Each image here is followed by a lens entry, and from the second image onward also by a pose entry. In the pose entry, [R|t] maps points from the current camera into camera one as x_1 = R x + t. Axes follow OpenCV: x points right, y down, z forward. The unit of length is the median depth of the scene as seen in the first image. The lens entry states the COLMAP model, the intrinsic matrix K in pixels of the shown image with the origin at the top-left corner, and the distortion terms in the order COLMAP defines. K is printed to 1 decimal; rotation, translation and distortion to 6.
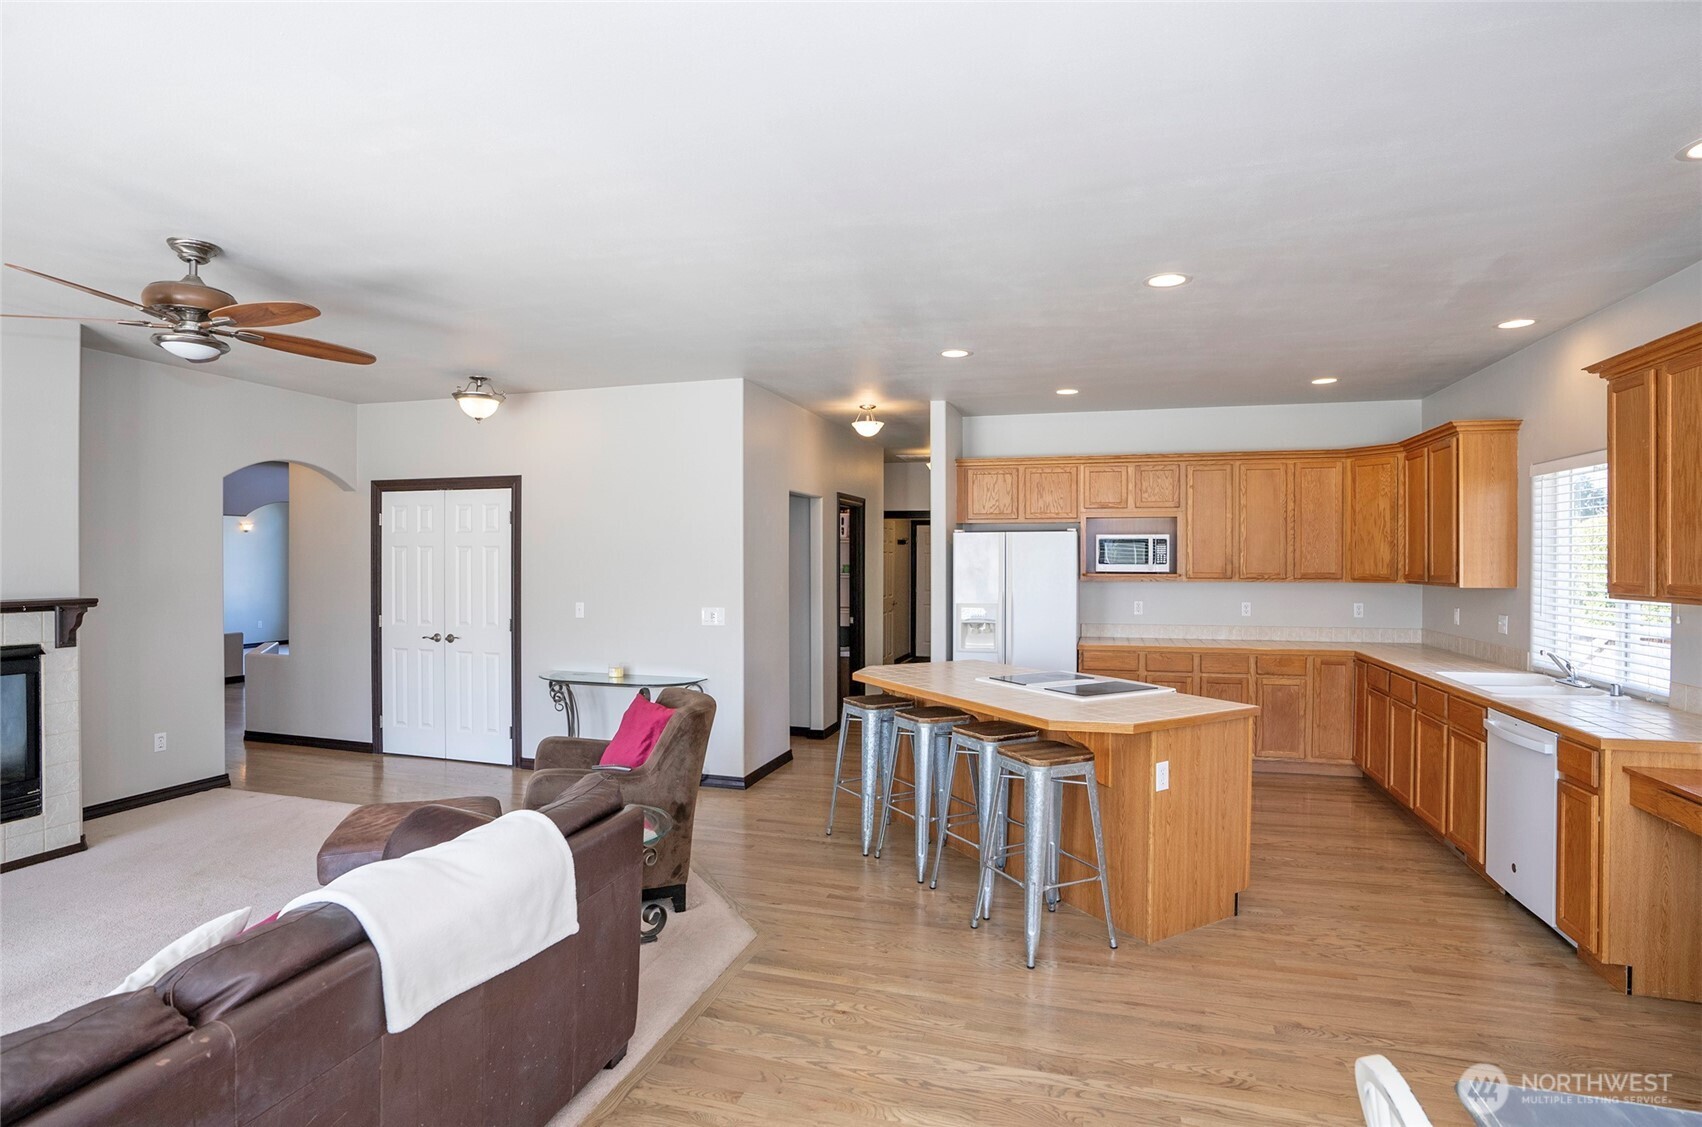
lens RADIAL K [[819.7, 0, 853.6], [0, 819.7, 565.4], [0, 0, 1]] dist [-0.062486, 0.016813]
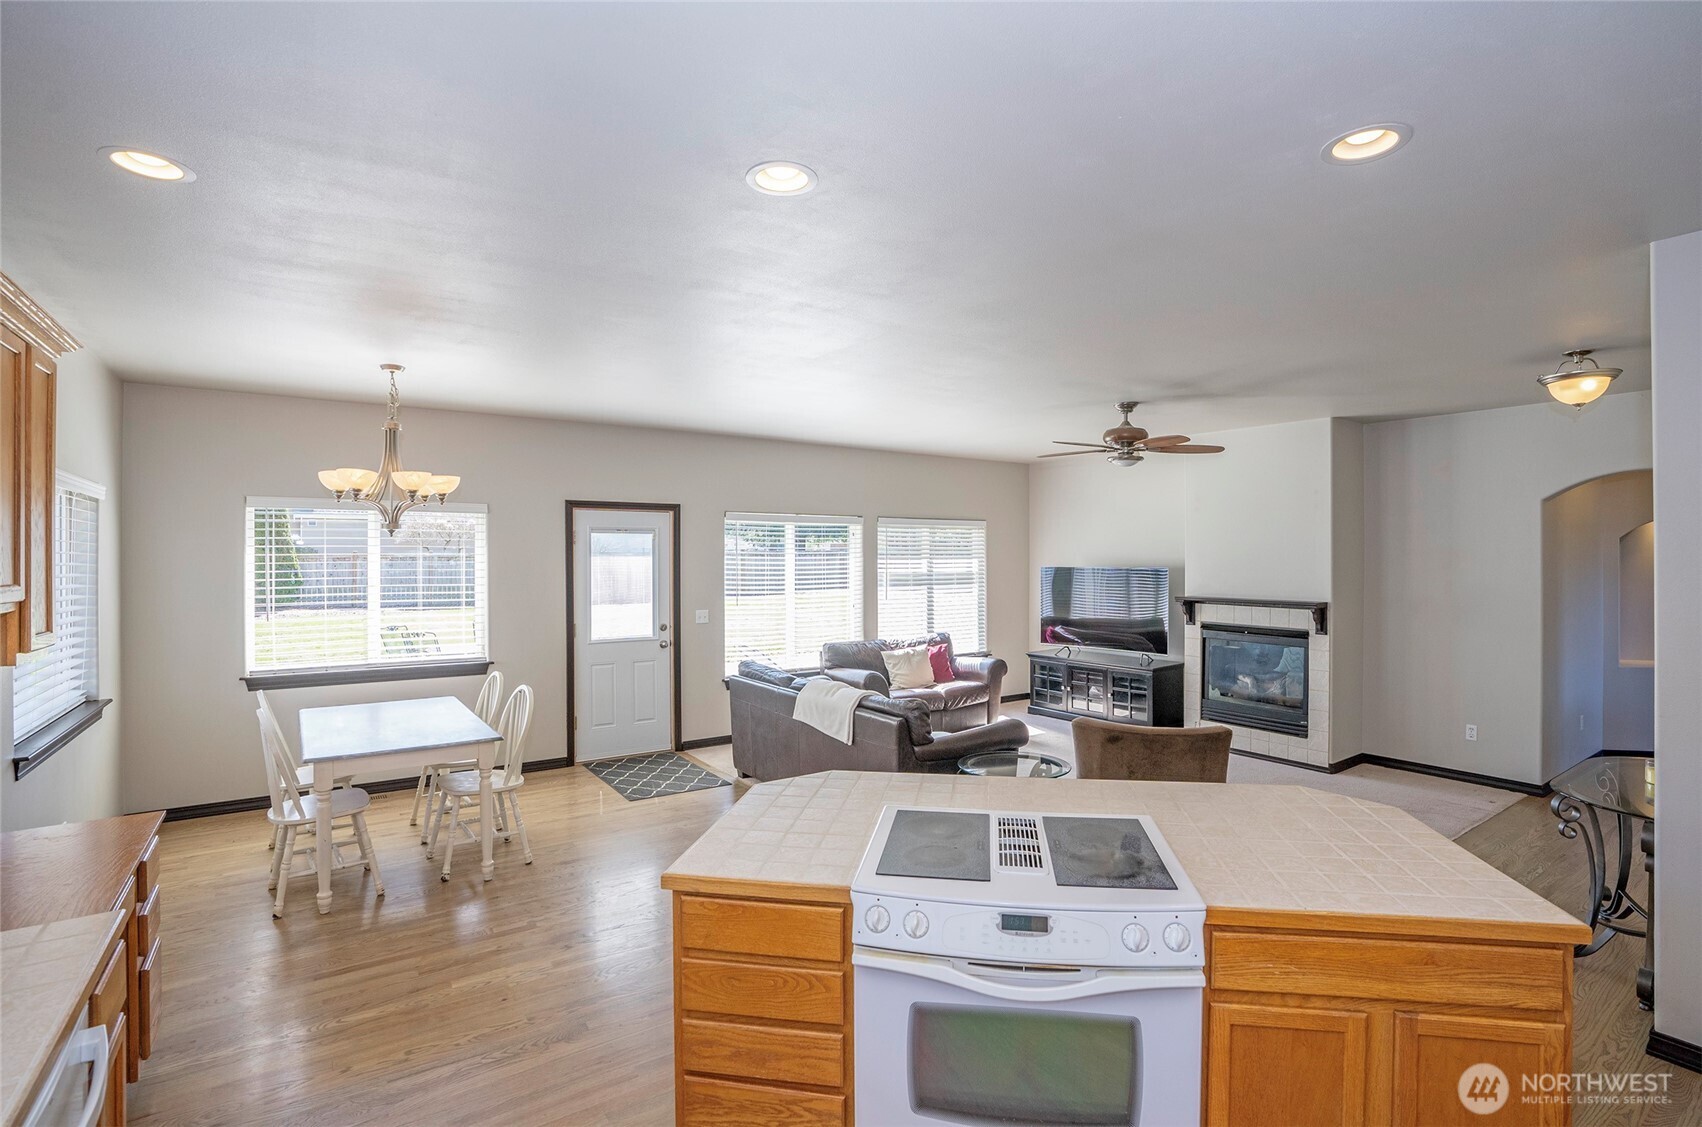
lens RADIAL K [[819.7, 0, 865.6], [0, 819.7, 556.8], [0, 0, 1]] dist [-0.062486, 0.016813]
pose [[-0.611941, -0.001489, -0.790902, 0.604084], [-0.006725, 0.999972, 0.003321, -0.034979], [0.790875, 0.007351, -0.611934, 1.001503]]
